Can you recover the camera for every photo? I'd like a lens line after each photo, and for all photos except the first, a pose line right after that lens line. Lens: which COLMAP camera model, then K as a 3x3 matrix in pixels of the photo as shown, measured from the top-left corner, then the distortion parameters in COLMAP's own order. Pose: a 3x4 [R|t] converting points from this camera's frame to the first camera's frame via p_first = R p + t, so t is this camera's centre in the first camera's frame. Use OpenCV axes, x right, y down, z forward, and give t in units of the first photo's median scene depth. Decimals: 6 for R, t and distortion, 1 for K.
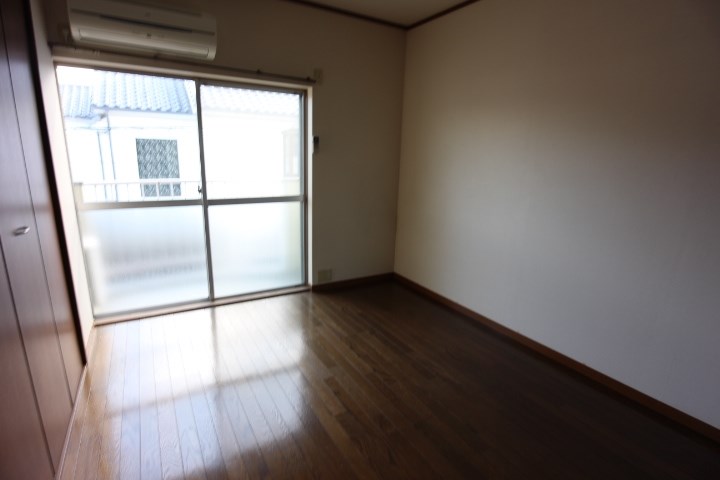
lens RADIAL K [[368.9, 0, 361.7], [0, 368.9, 243.3], [0, 0, 1]] dist [-0.012001, 0.004214]
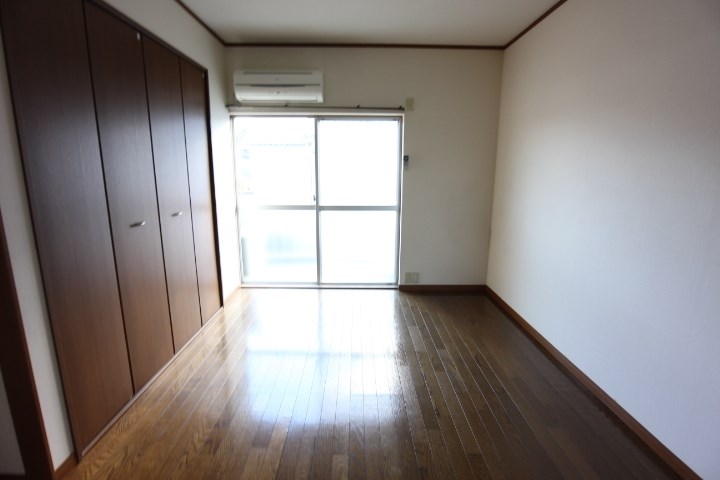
lens RADIAL K [[368.9, 0, 358.4], [0, 368.9, 240.4], [0, 0, 1]] dist [-0.012001, 0.004214]
pose [[0.870596, 0.074763, -0.486285, 0.346286], [-0.099457, 0.994725, -0.025126, 0.022736], [0.481841, 0.070239, 0.873439, -0.072717]]
